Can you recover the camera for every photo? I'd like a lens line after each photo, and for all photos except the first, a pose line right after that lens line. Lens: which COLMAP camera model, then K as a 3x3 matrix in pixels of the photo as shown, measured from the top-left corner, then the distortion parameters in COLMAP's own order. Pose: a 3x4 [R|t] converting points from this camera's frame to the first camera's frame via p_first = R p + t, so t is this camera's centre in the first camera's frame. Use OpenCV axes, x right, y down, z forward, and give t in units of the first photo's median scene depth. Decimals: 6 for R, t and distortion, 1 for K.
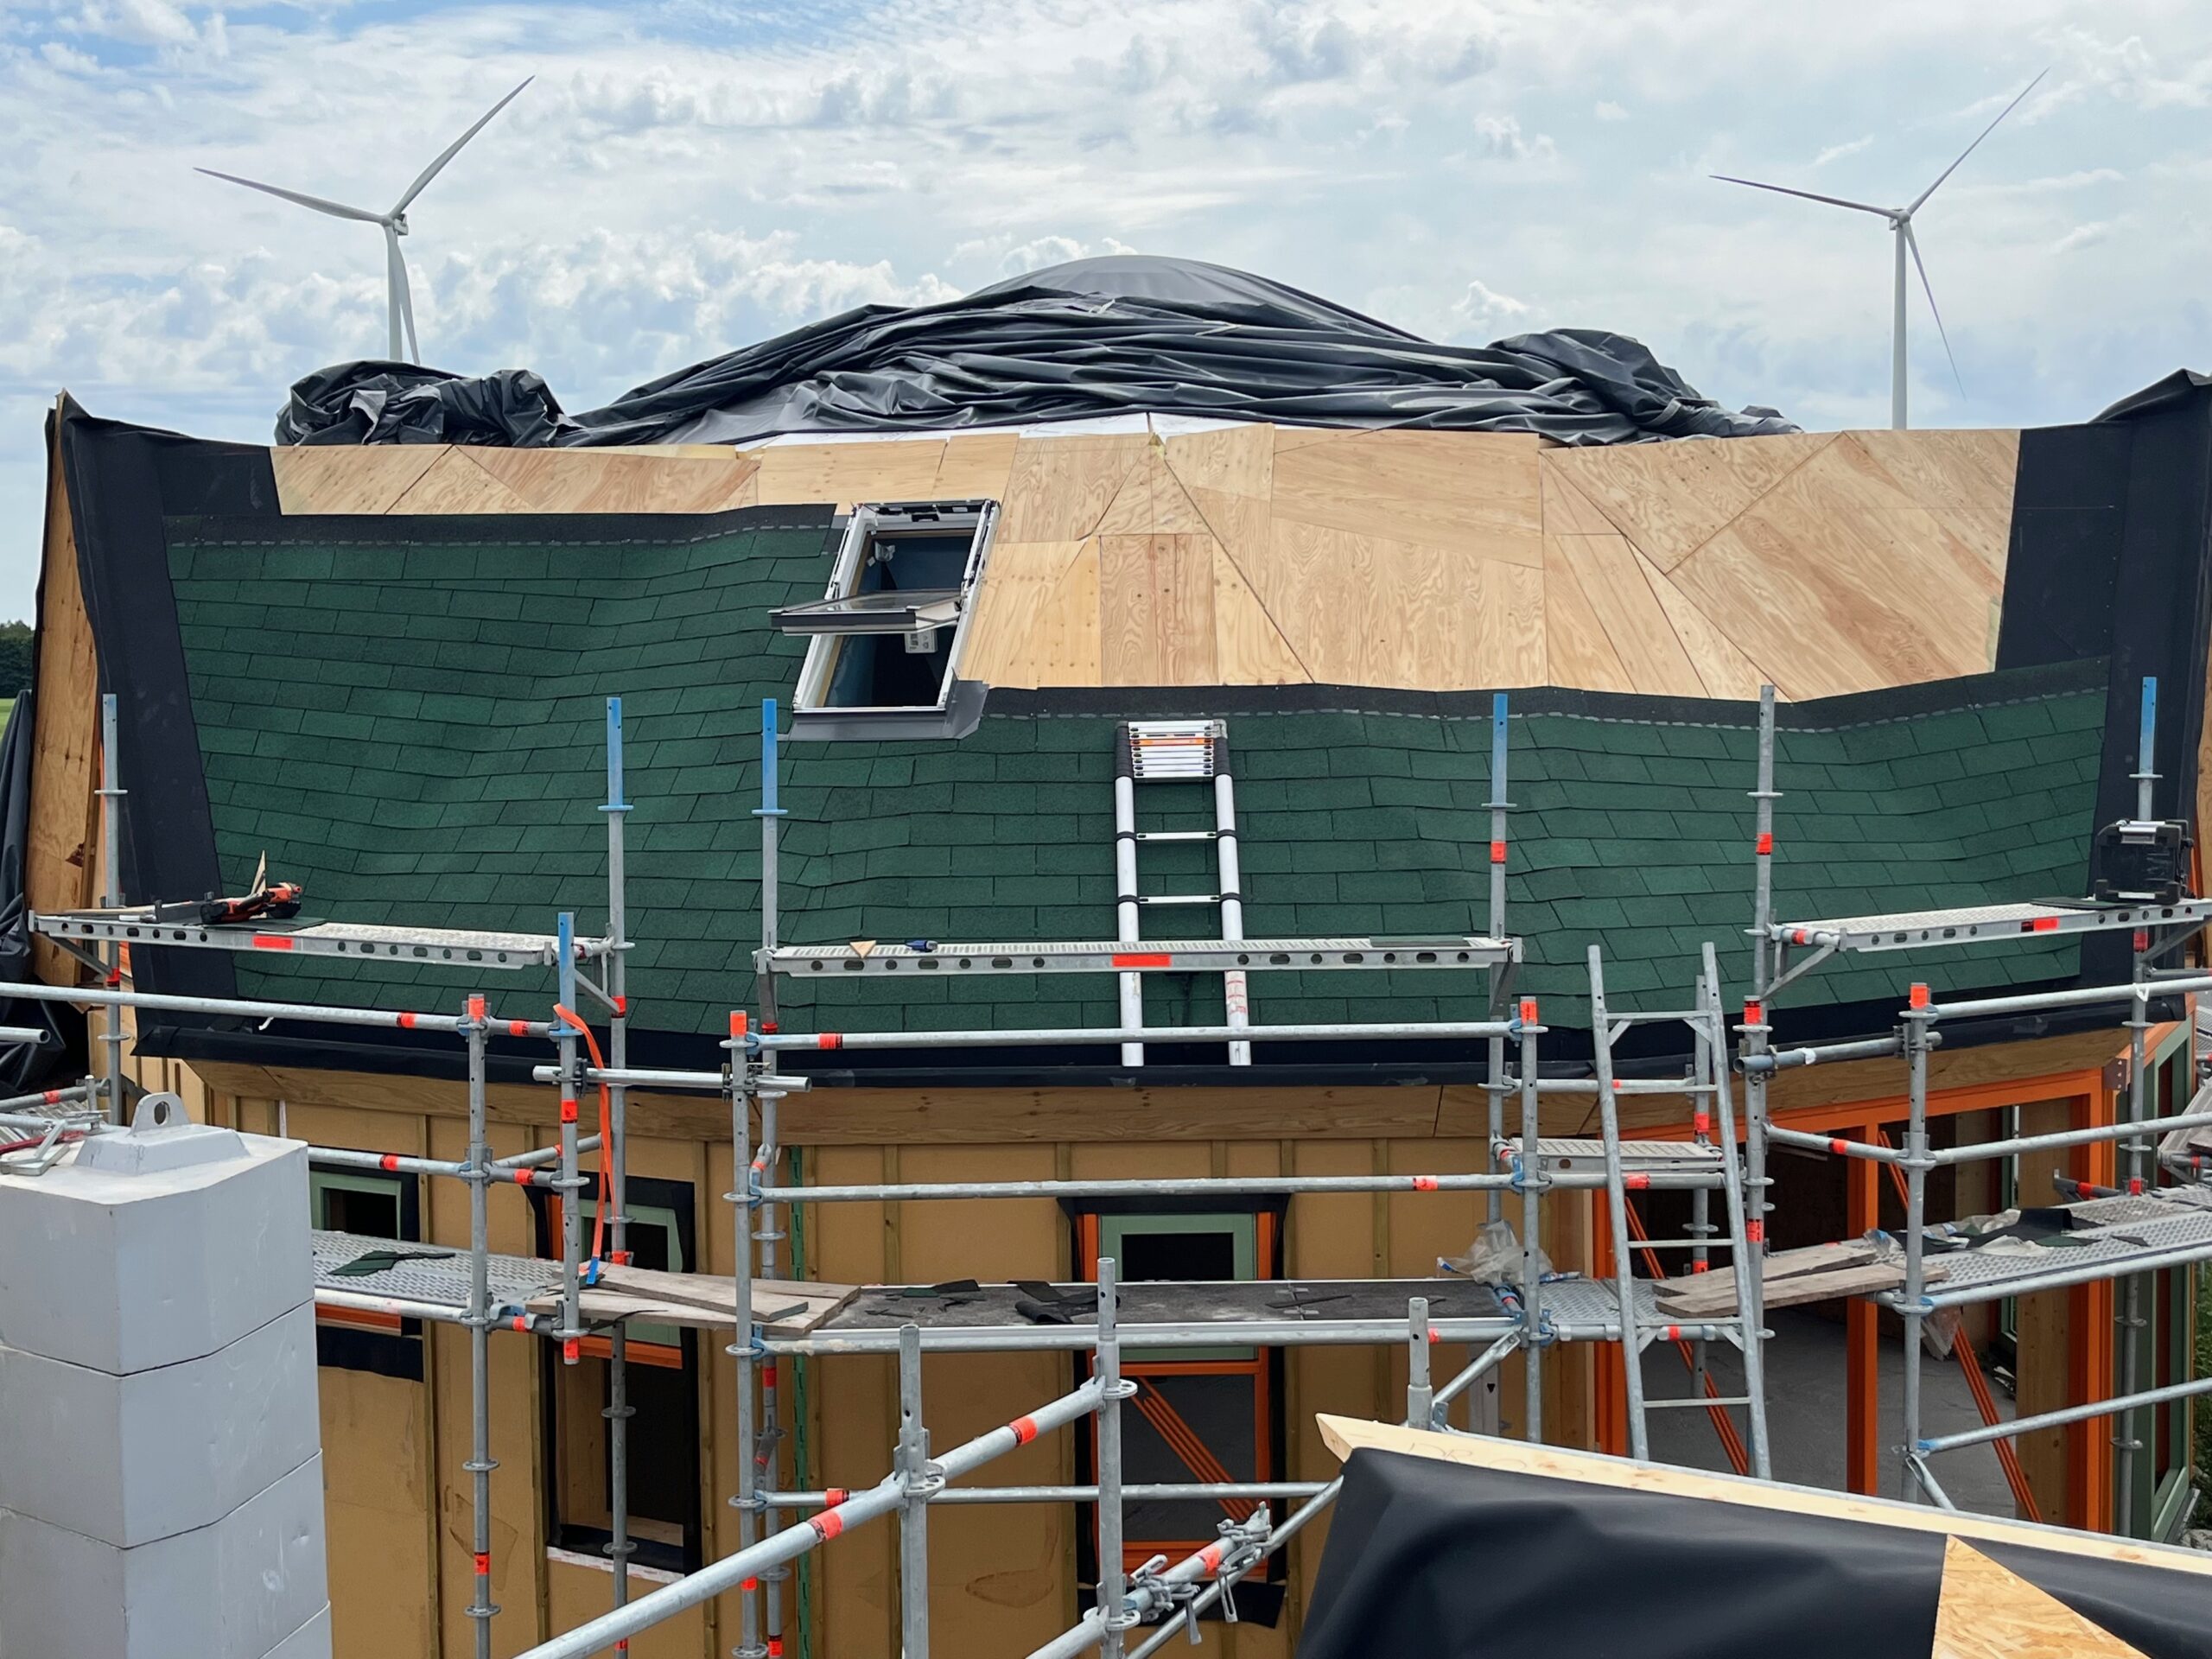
lens RADIAL K [[2663.7, 0, 1116.6], [0, 2663.7, 822.6], [0, 0, 1]] dist [0.045232, 0.000000]
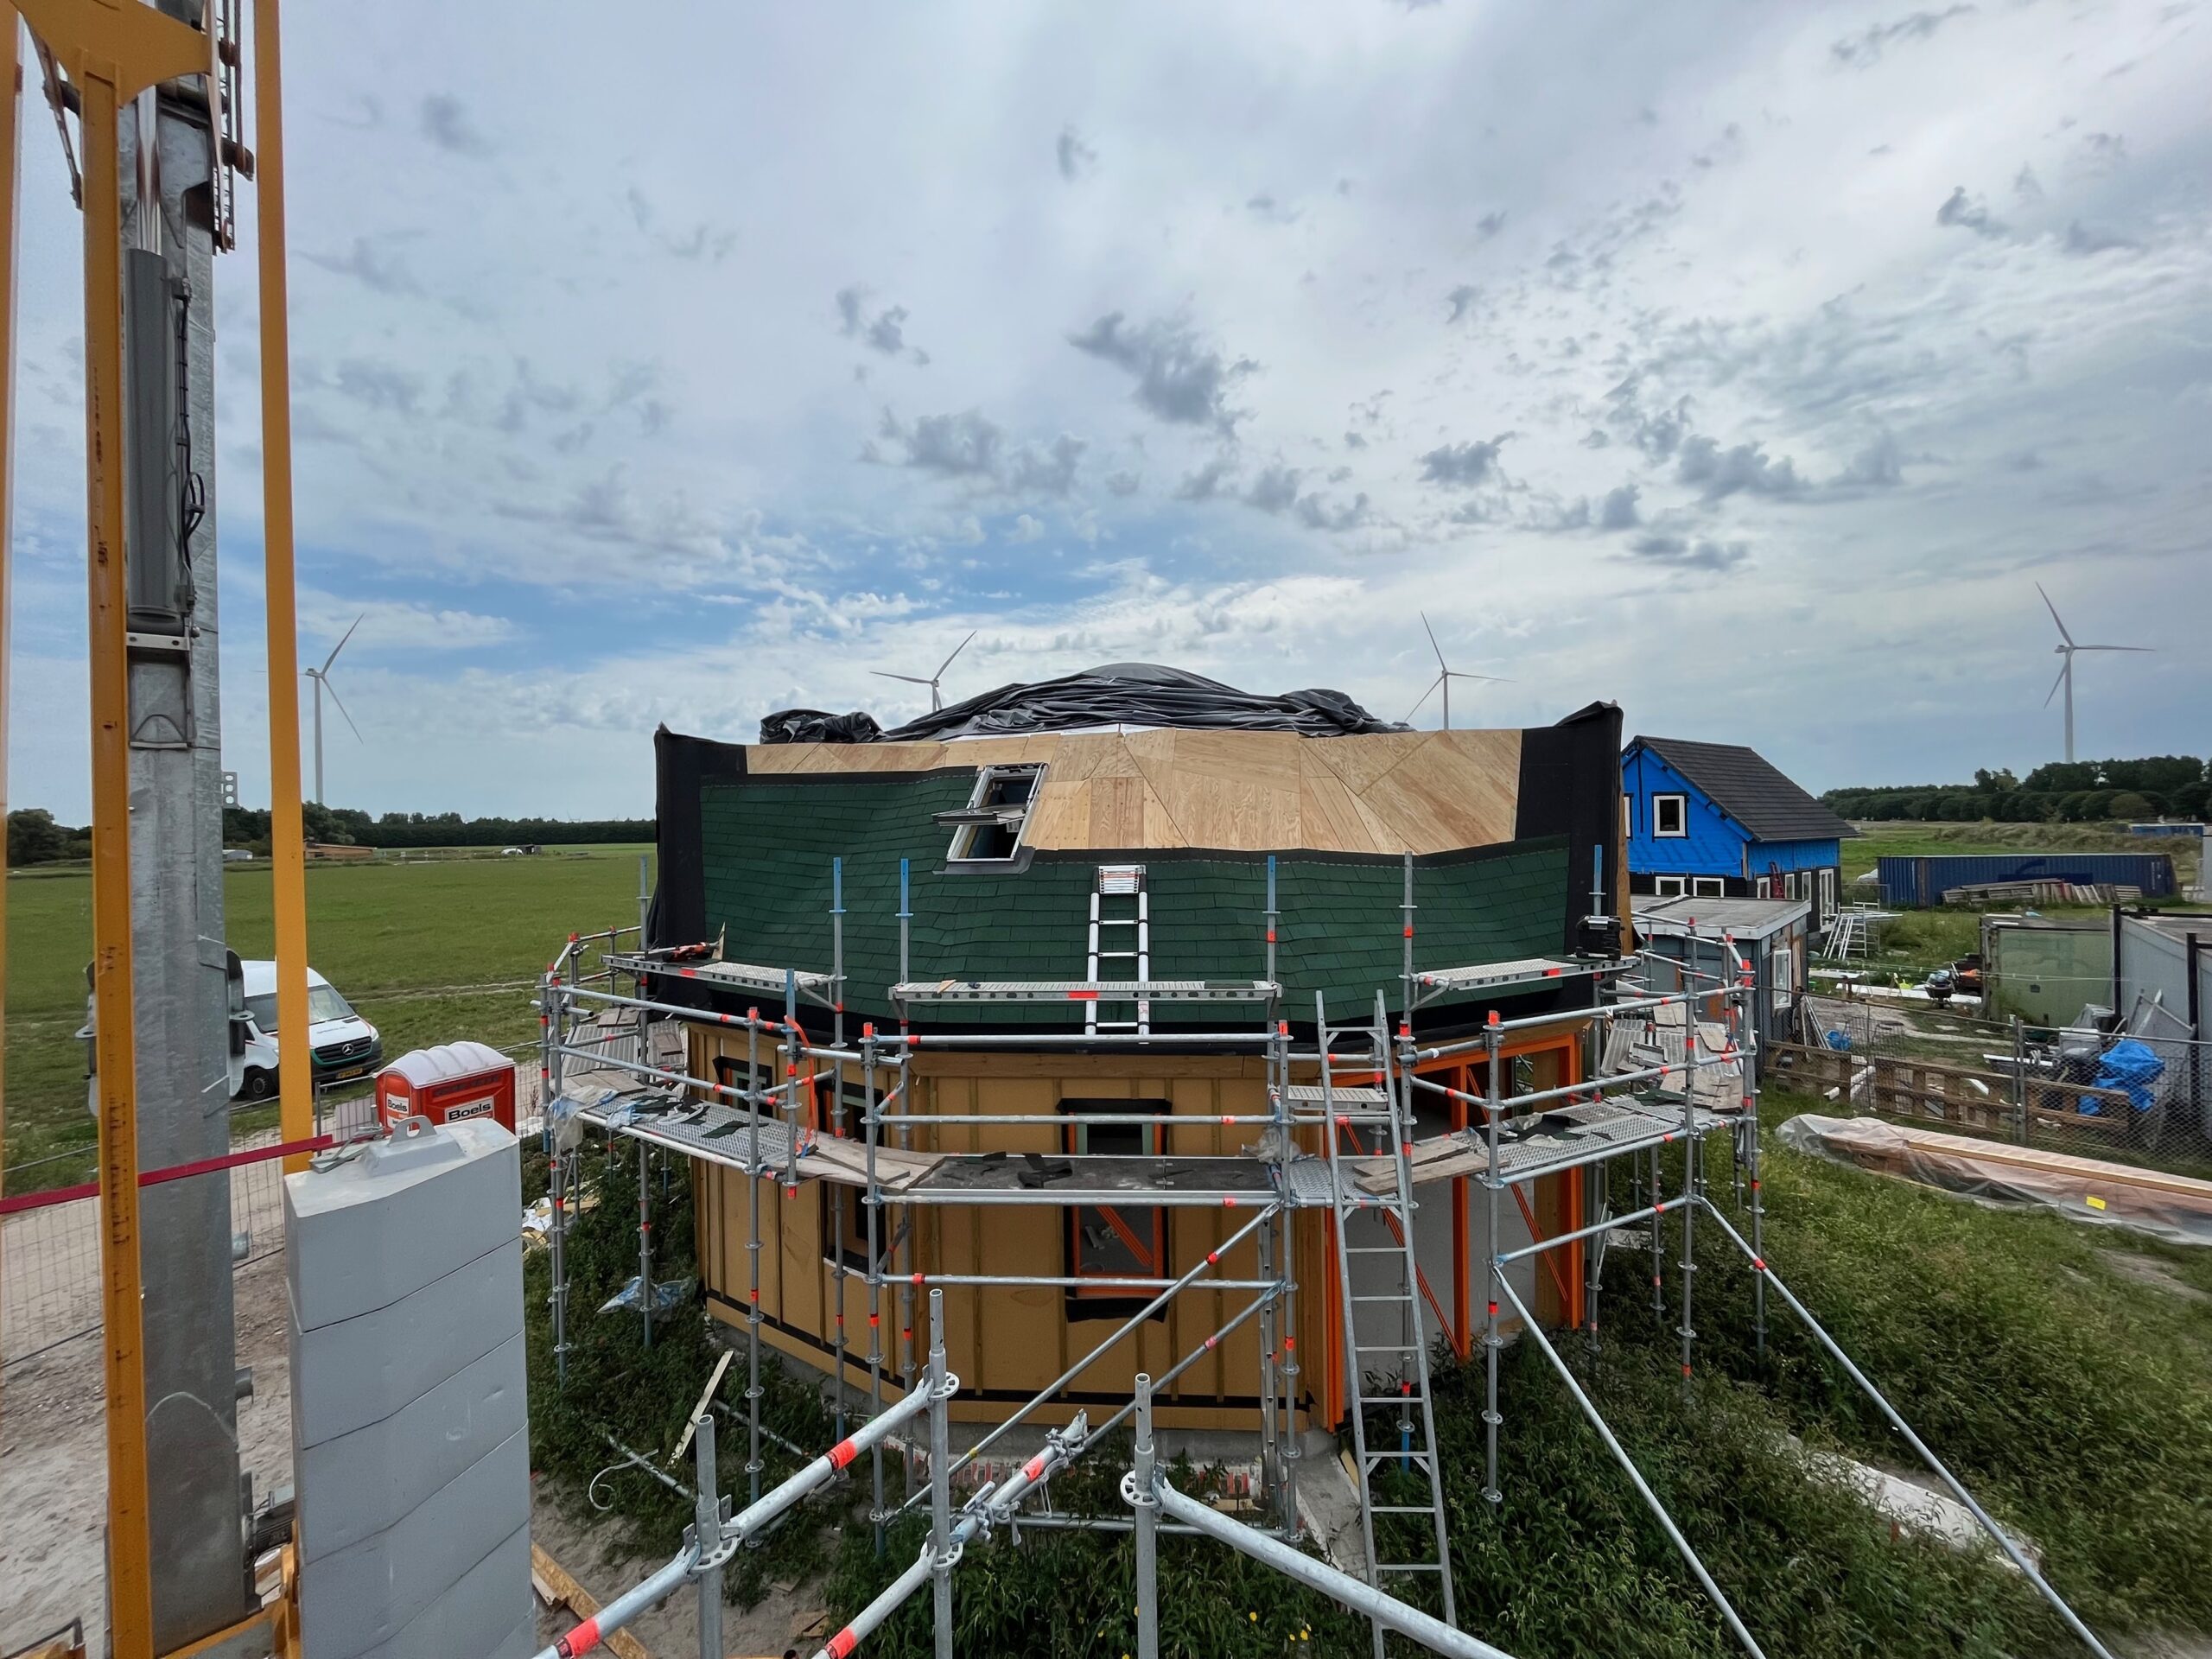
lens RADIAL K [[909.0, 0, 1103.1], [0, 909.0, 828.9], [0, 0, 1]] dist [-0.003233, 0.000812]
pose [[0.996774, -0.003151, -0.080202, 0.065100], [-0.001566, 0.998275, -0.058689, -0.024921], [0.080249, 0.058625, 0.995049, 0.279180]]
